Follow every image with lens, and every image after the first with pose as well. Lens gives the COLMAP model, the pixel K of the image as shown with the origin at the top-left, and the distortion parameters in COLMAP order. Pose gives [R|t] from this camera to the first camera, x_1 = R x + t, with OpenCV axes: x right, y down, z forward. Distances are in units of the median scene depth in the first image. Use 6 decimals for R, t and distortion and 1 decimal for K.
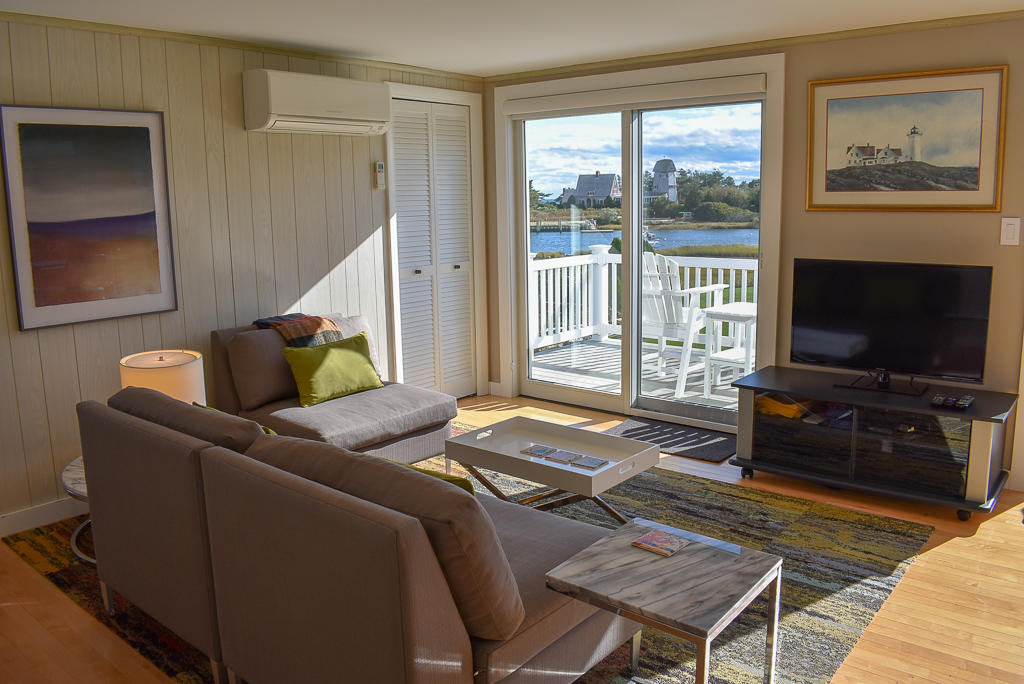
lens RADIAL K [[798.0, 0, 508.4], [0, 798.0, 341.7], [0, 0, 1]] dist [-0.089472, -0.000099]
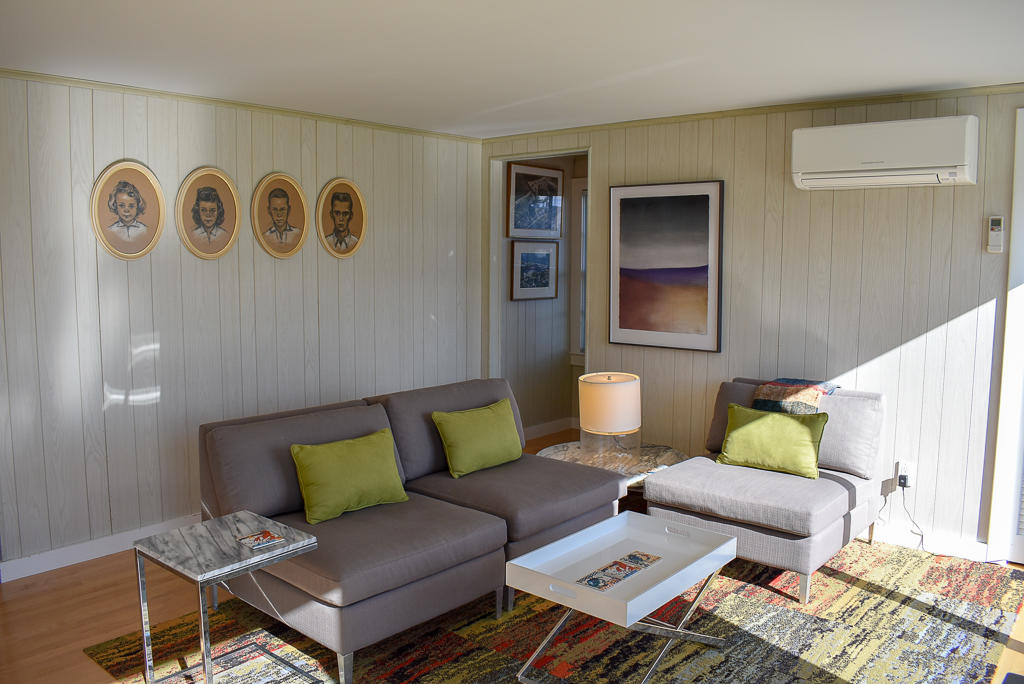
lens RADIAL K [[798.0, 0, 506.9], [0, 798.0, 335.7], [0, 0, 1]] dist [-0.089472, -0.000099]
pose [[-0.006501, 0.119323, -0.992834, 0.730415], [-0.182017, 0.976128, 0.118507, -0.146508], [0.983274, 0.181483, 0.015373, 0.688713]]
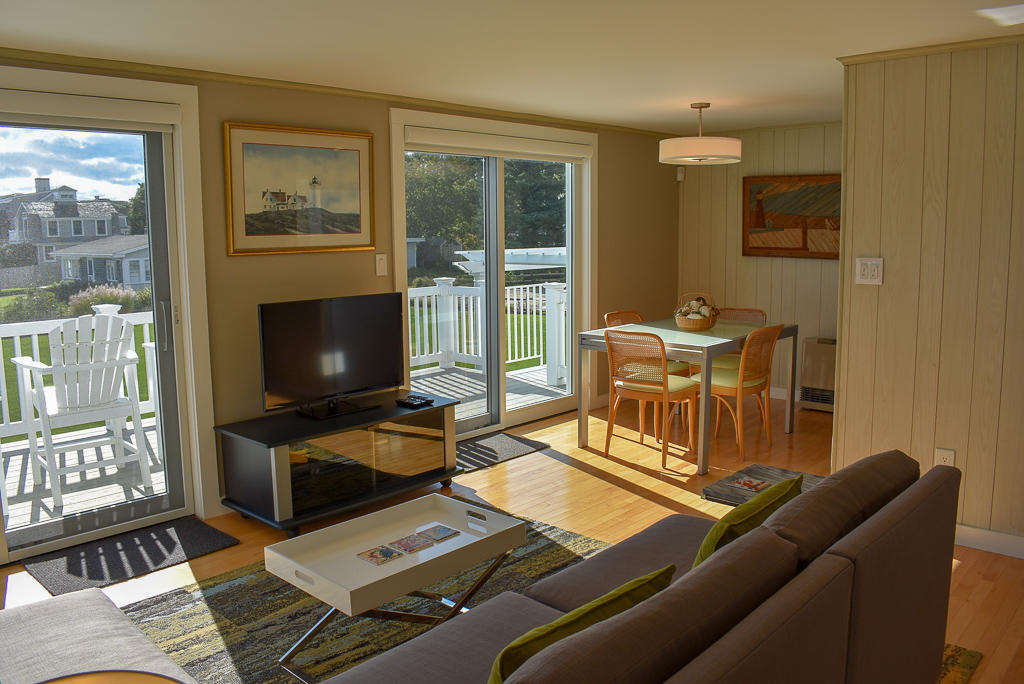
lens RADIAL K [[798.0, 0, 511.3], [0, 798.0, 340.7], [0, 0, 1]] dist [-0.089472, -0.000099]
pose [[0.051452, -0.118206, 0.991655, -0.612201], [0.187437, 0.976467, 0.106670, -0.112876], [-0.980928, 0.180385, 0.072398, 0.665364]]
